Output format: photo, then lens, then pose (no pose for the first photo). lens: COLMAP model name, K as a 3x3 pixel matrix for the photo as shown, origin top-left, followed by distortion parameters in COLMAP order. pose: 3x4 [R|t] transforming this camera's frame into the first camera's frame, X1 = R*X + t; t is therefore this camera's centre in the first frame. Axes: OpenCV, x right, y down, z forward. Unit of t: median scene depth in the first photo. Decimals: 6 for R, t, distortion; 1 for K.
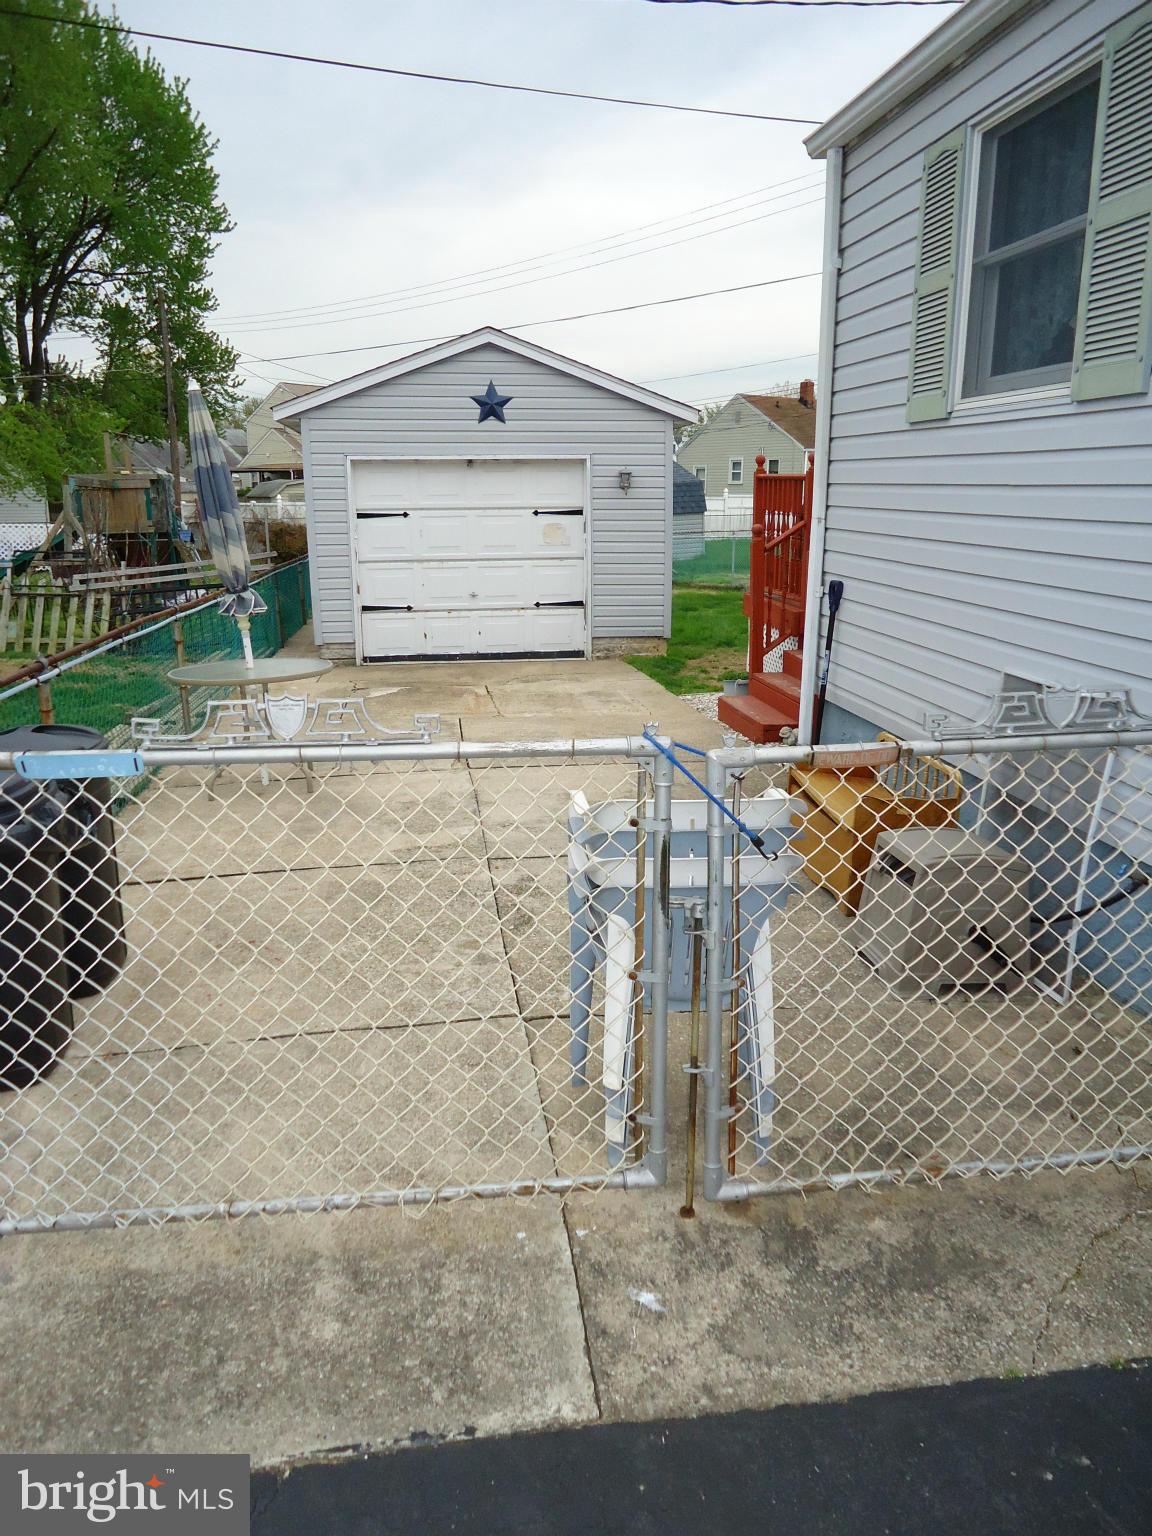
lens RADIAL K [[1114.6, 0, 576.0], [0, 1114.6, 768.0], [0, 0, 1]] dist [-0.007652, -0.000431]
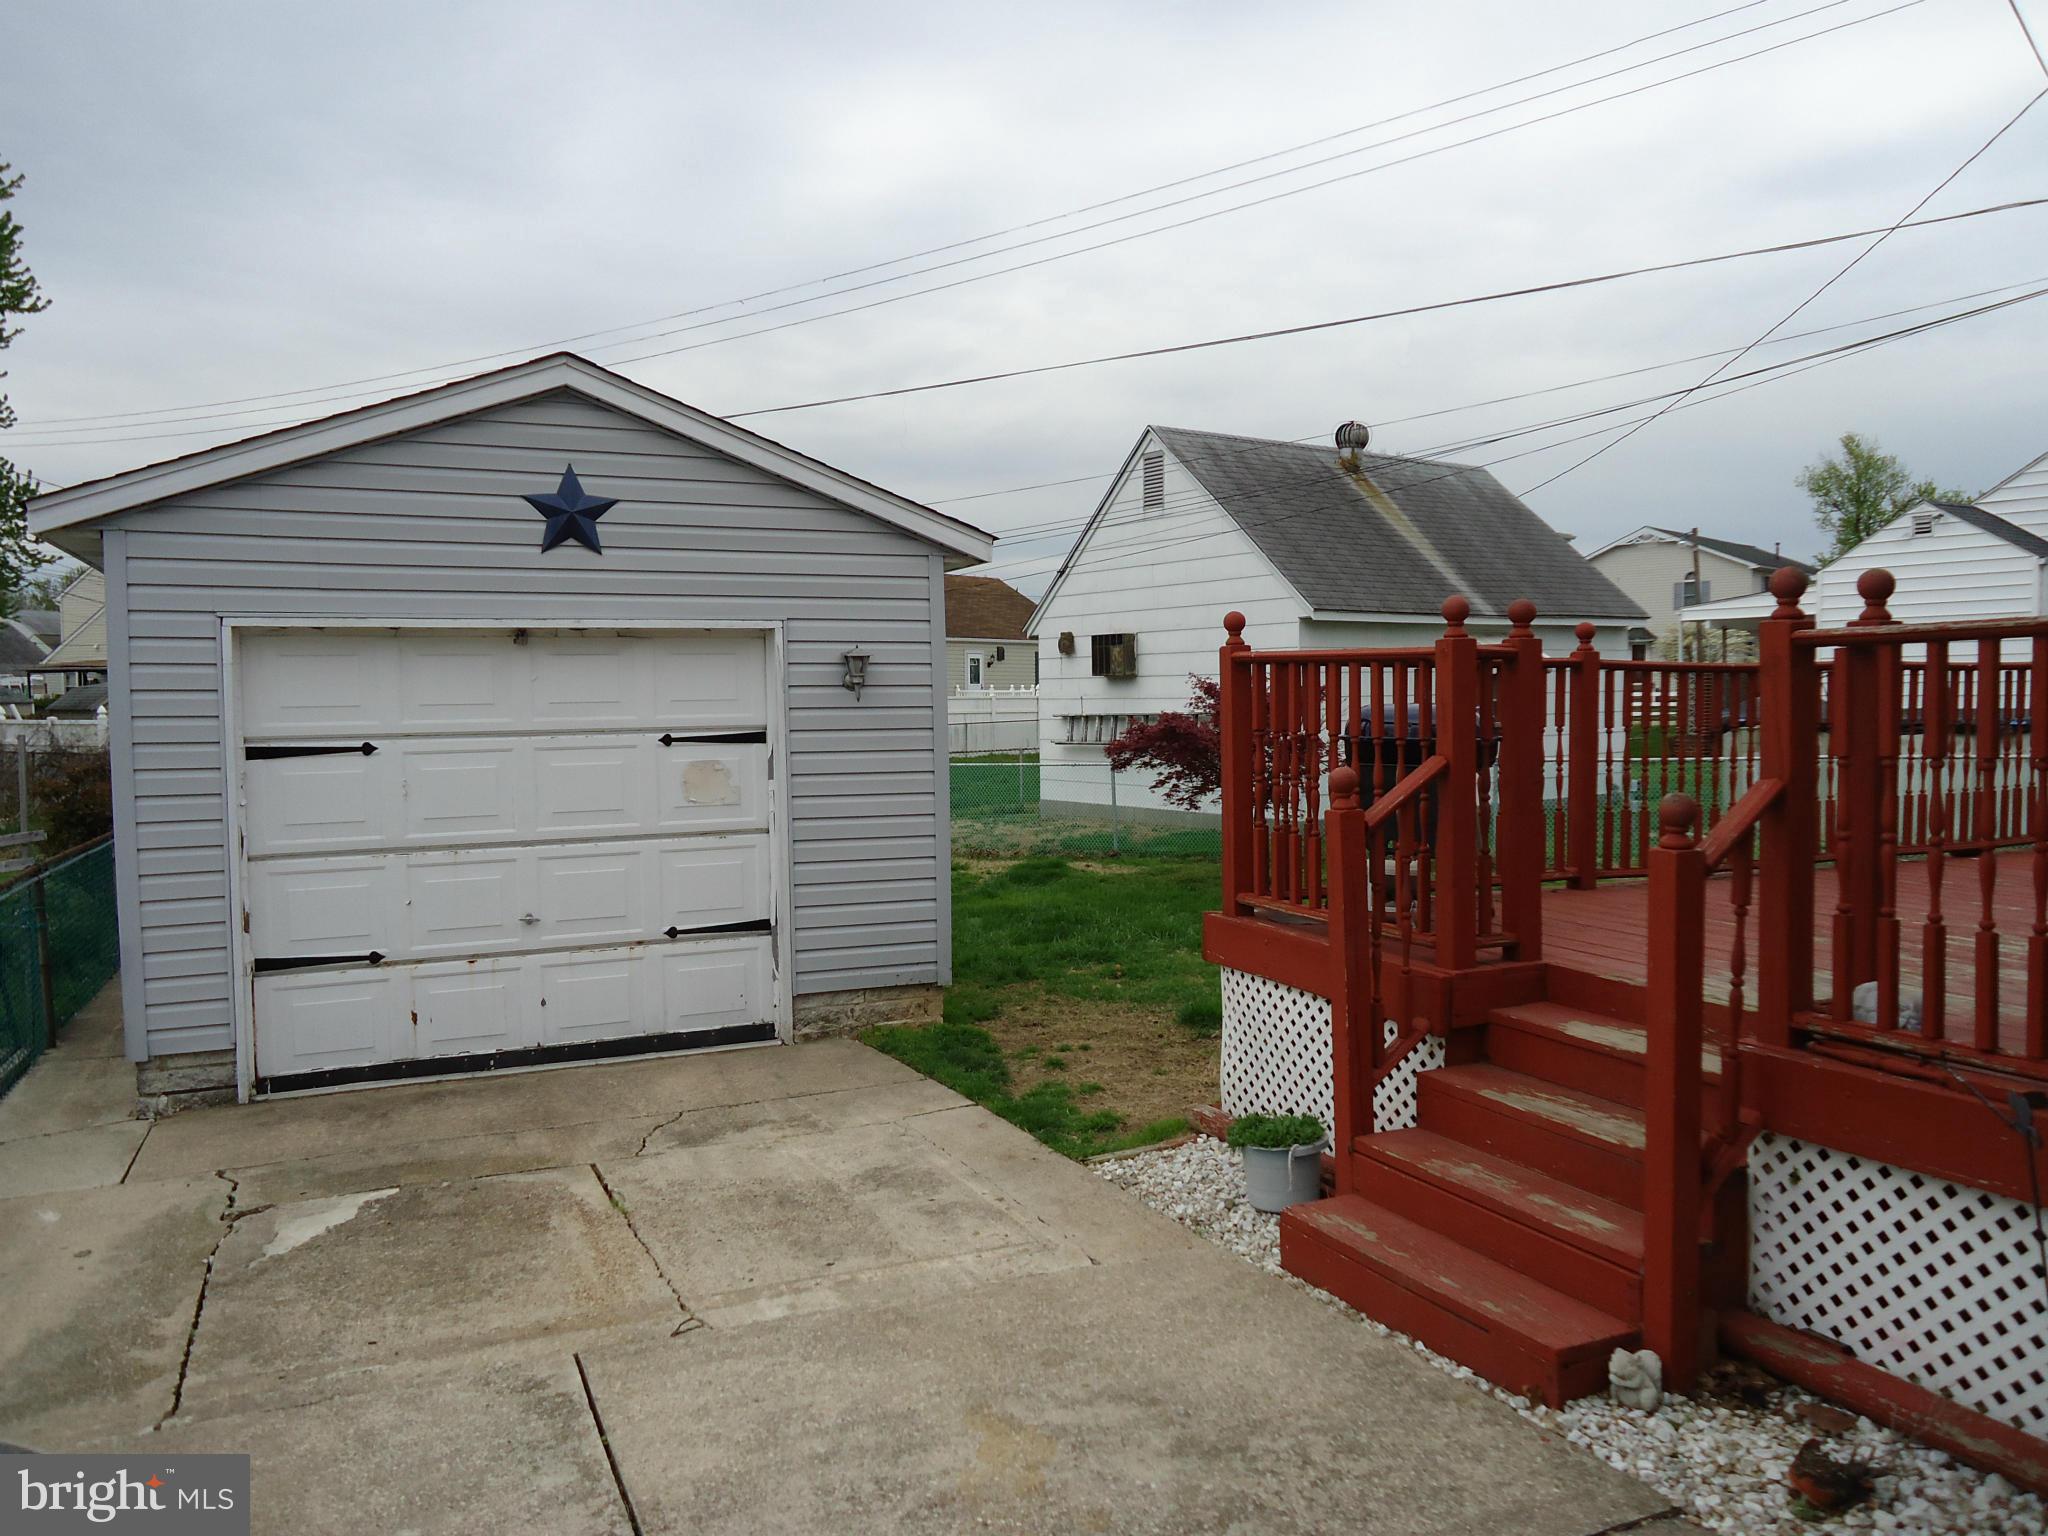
lens RADIAL K [[1486.1, 0, 1024.0], [0, 1486.1, 768.0], [0, 0, 1]] dist [-0.007652, -0.000431]
pose [[0.957106, -0.020387, 0.289020, -0.072809], [0.076104, 0.980185, -0.182880, -0.090661], [-0.279565, 0.197031, 0.939693, 0.368929]]
